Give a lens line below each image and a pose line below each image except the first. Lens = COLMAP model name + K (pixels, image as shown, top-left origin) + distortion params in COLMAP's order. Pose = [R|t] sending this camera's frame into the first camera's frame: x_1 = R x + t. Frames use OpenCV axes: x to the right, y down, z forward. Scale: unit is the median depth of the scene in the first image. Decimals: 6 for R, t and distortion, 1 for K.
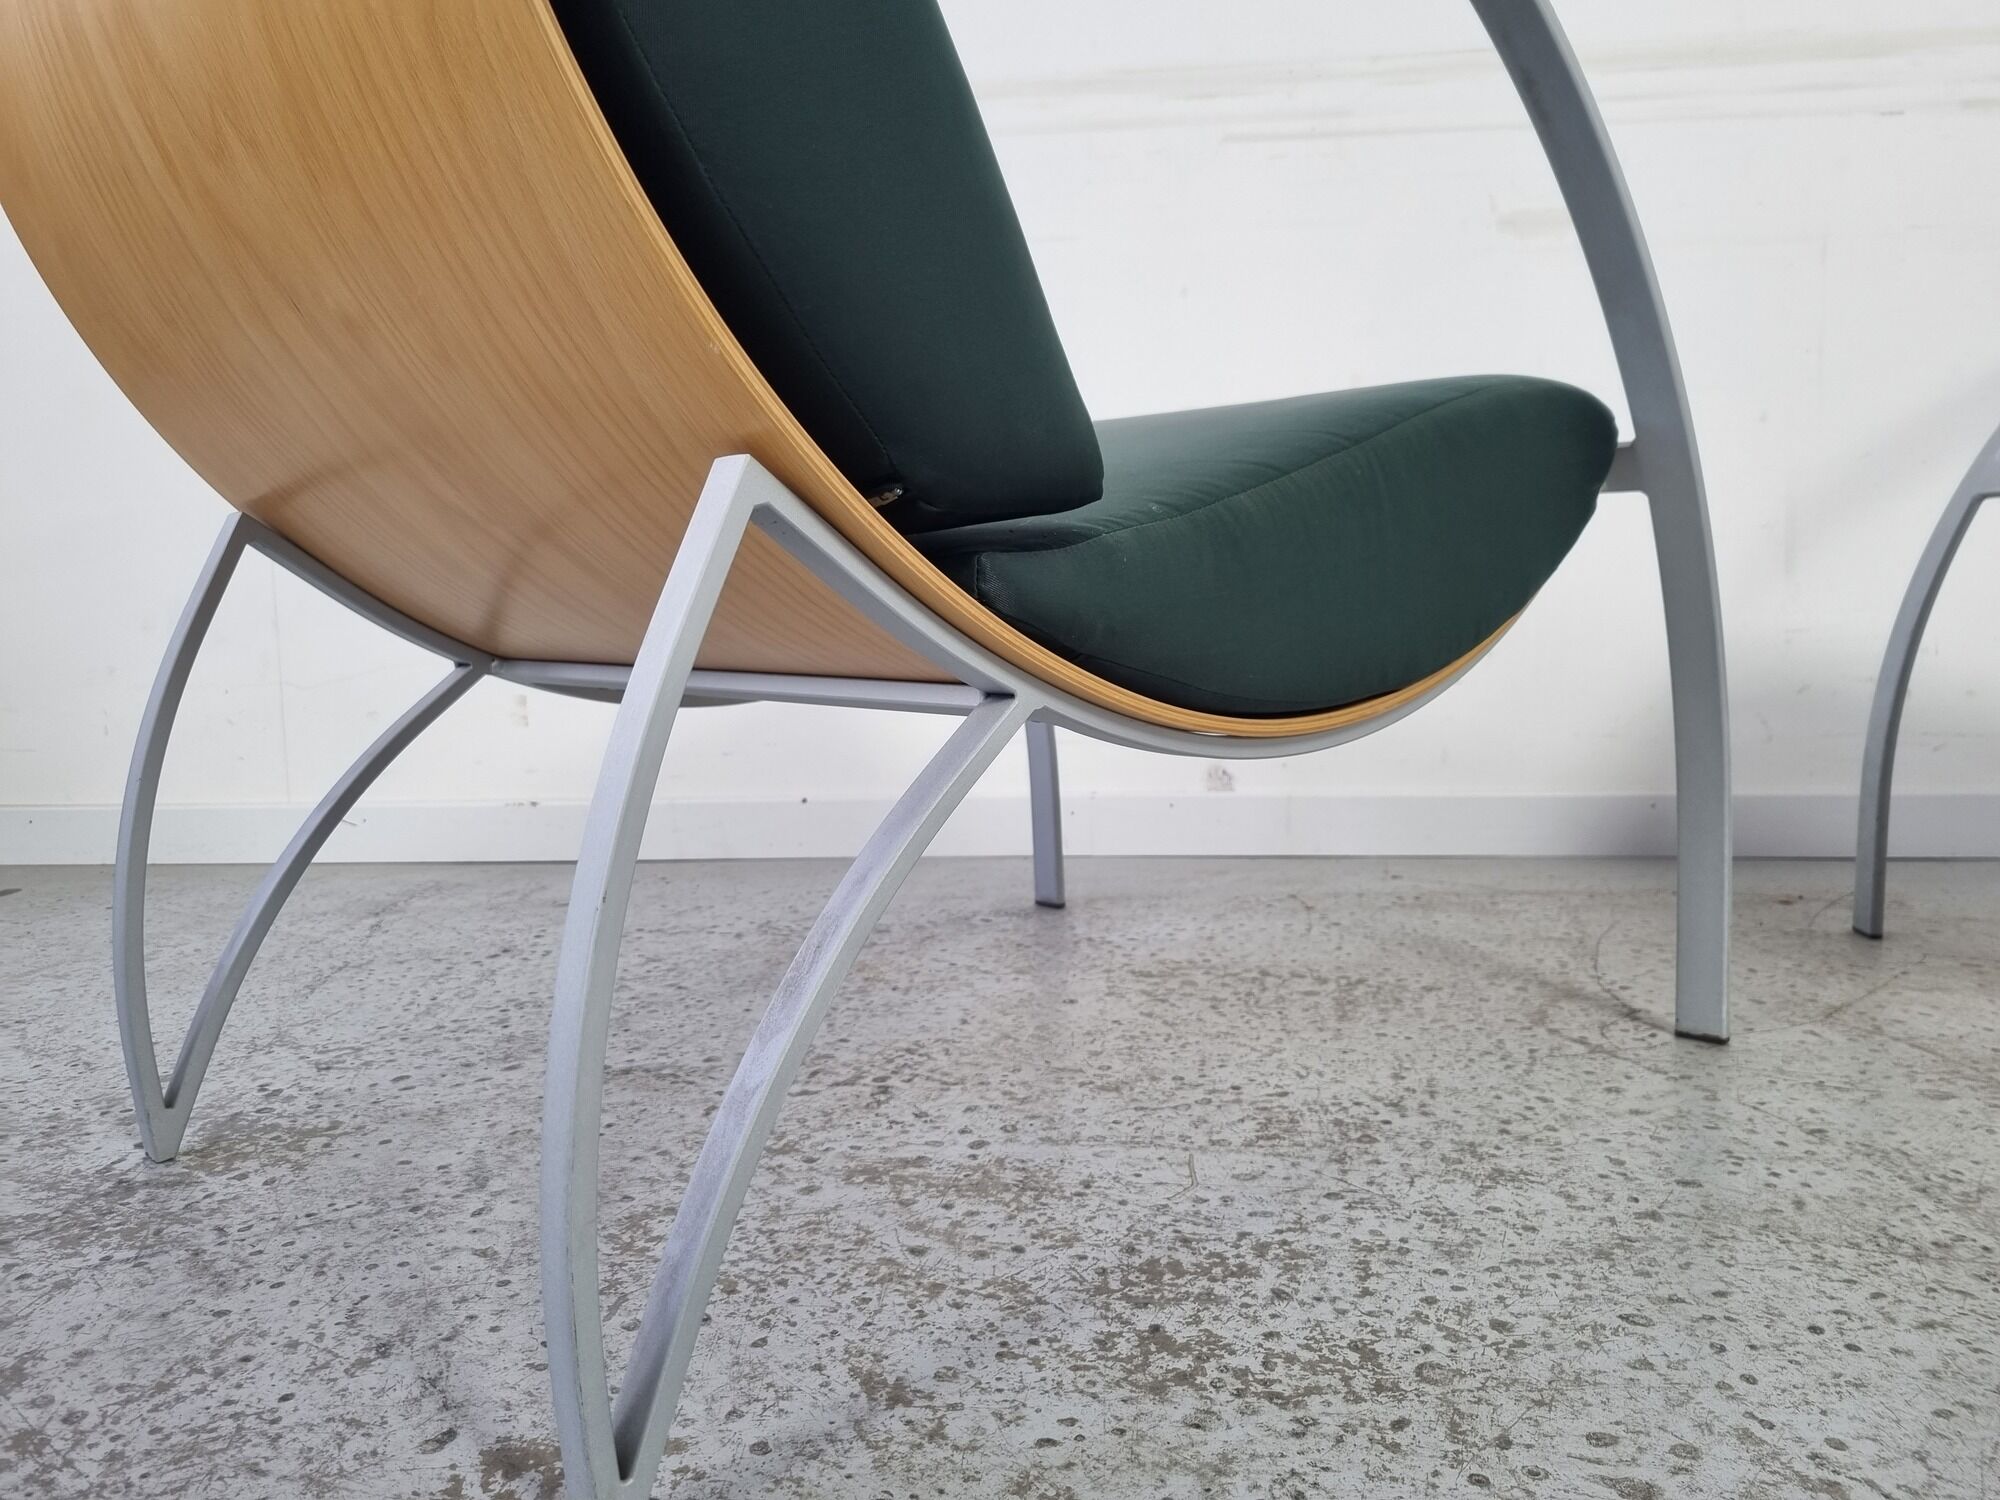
lens RADIAL K [[1509.1, 0, 976.8], [0, 1509.1, 729.7], [0, 0, 1]] dist [0.064244, -0.059417]
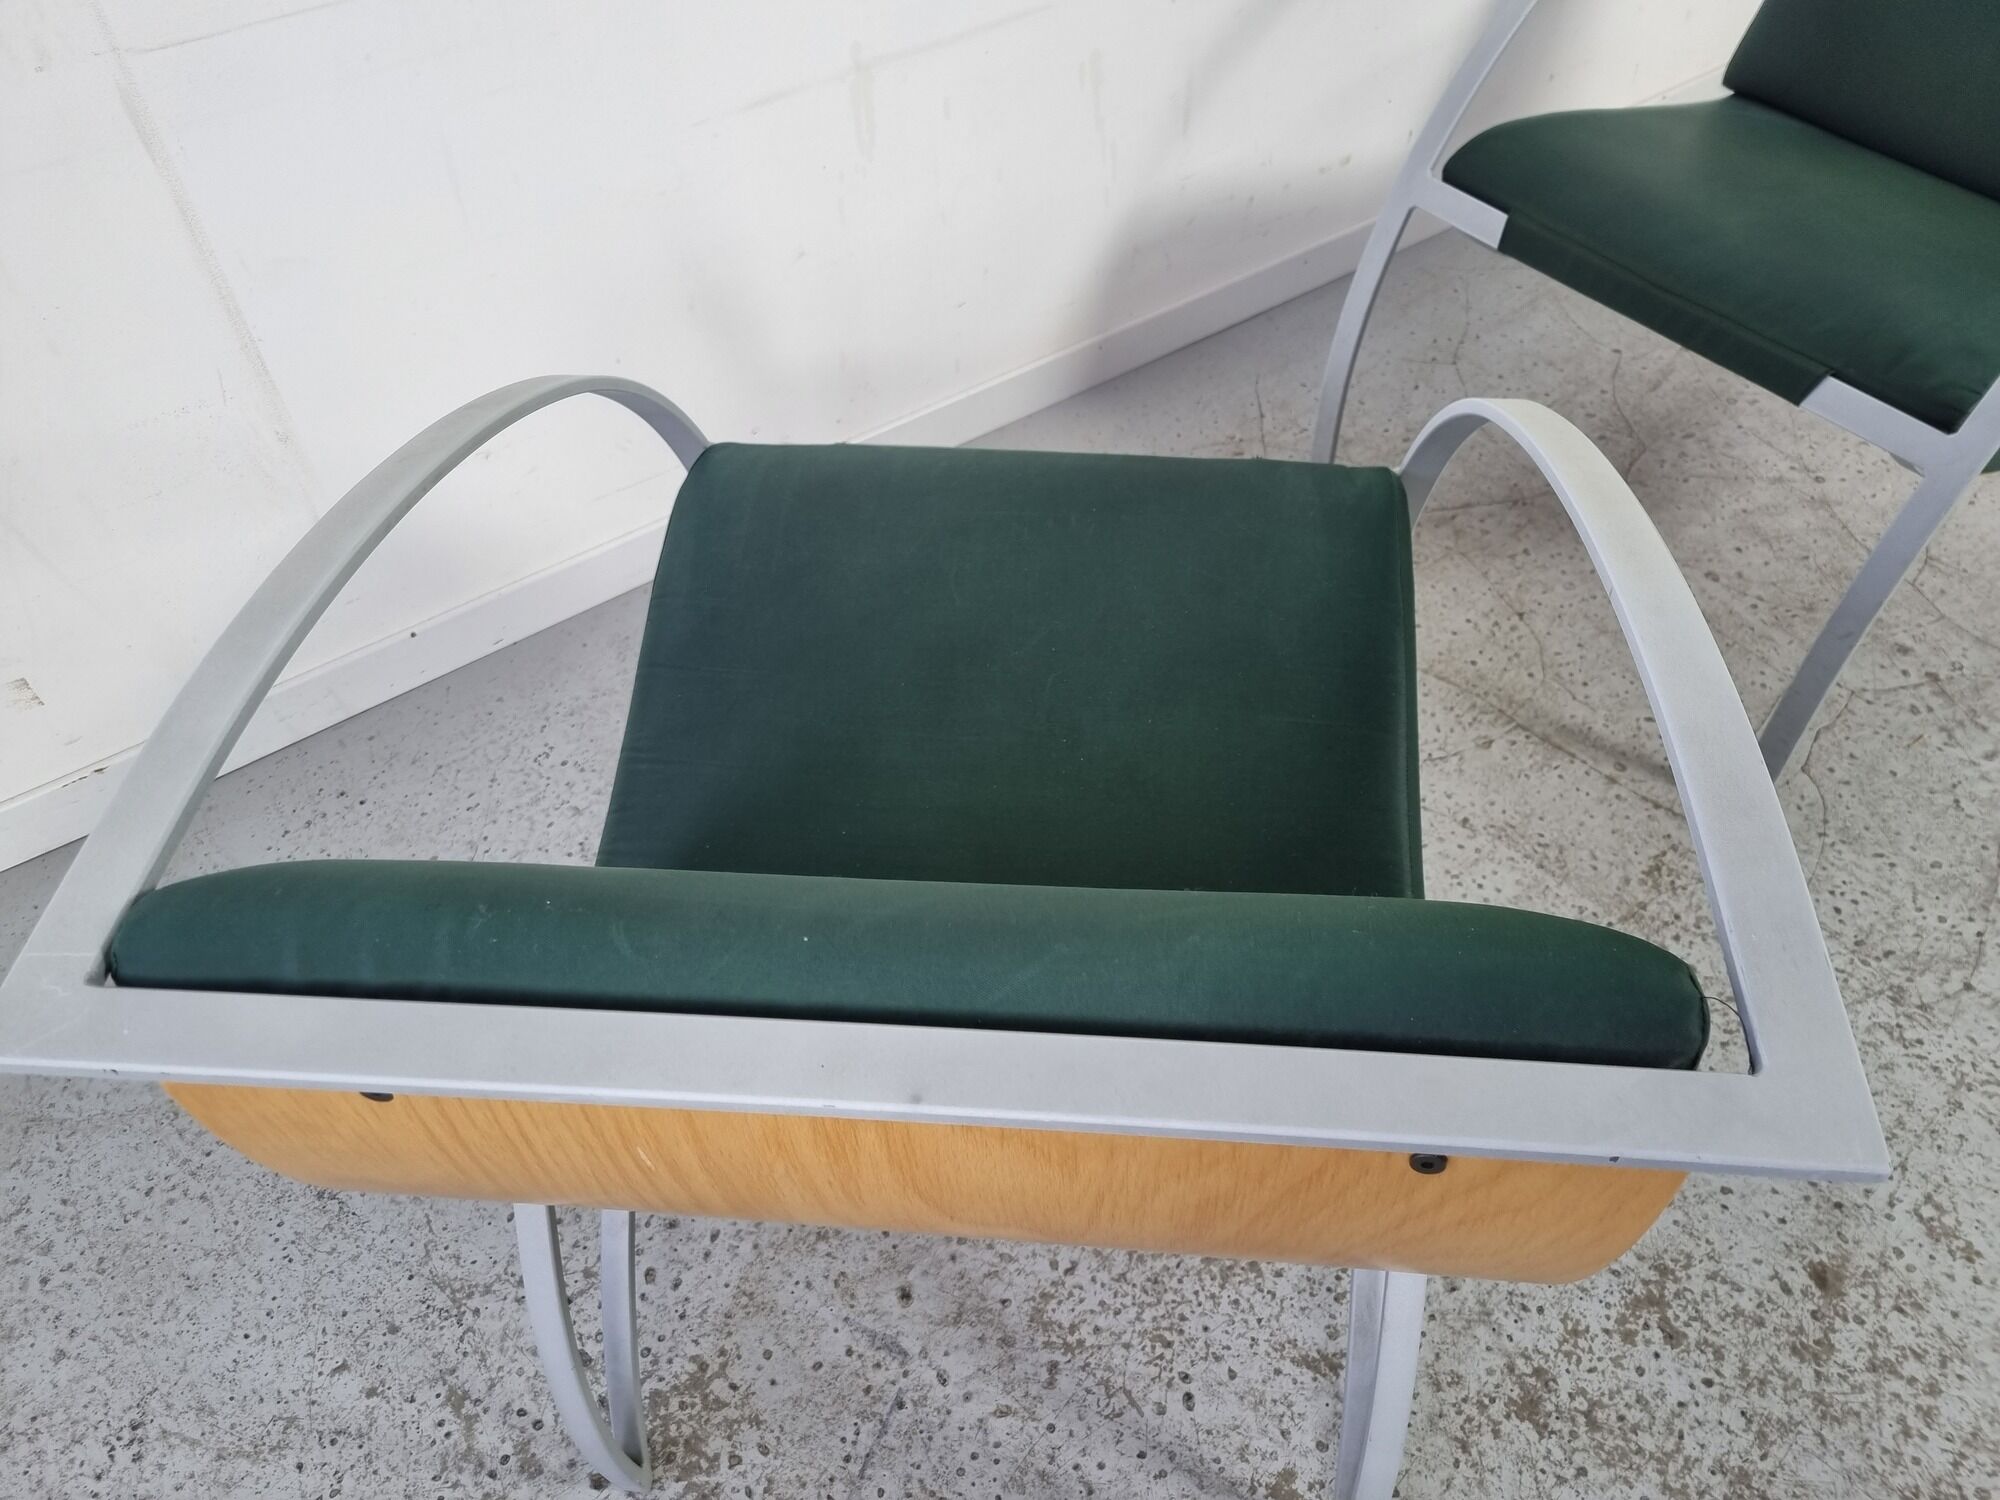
lens RADIAL K [[1509.1, 0, 1006.7], [0, 1509.1, 732.8], [0, 0, 1]] dist [0.064244, -0.059417]
pose [[0.753563, -0.481844, 0.447180, -0.621391], [0.080793, 0.742977, 0.664423, -1.085254], [-0.652392, -0.464555, 0.598809, 0.367599]]
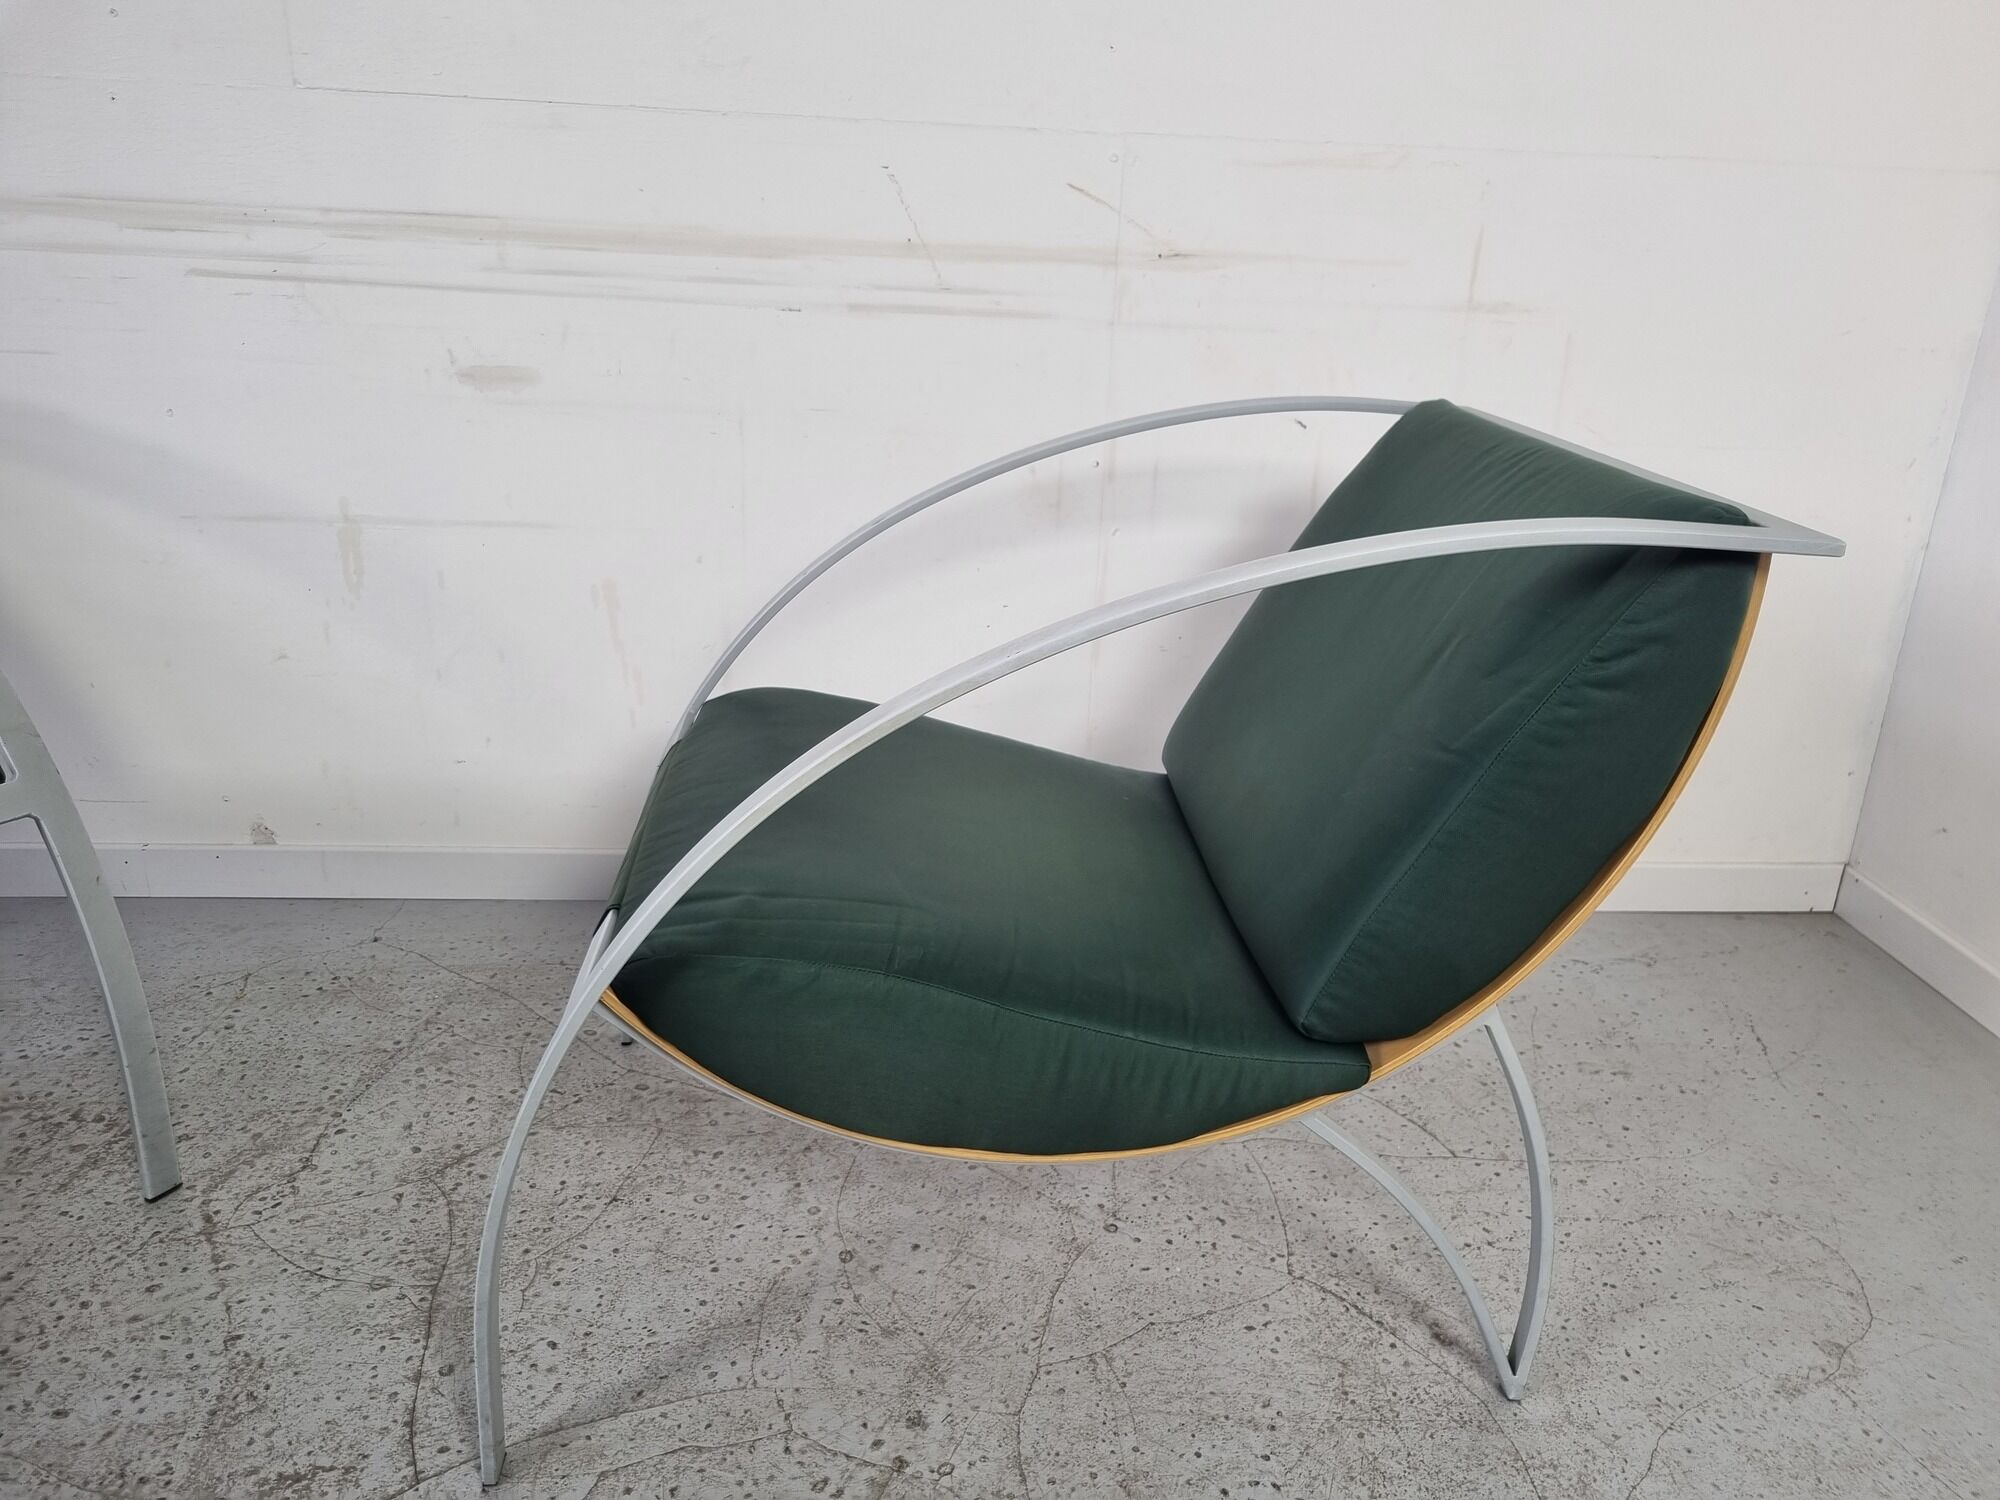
lens RADIAL K [[1509.1, 0, 1017.9], [0, 1509.1, 754.8], [0, 0, 1]] dist [0.064244, -0.059417]
pose [[0.982787, 0.000053, 0.184741, 1.072505], [-0.045447, 0.969338, 0.241490, -0.697871], [-0.179064, -0.245729, 0.952656, -0.400856]]
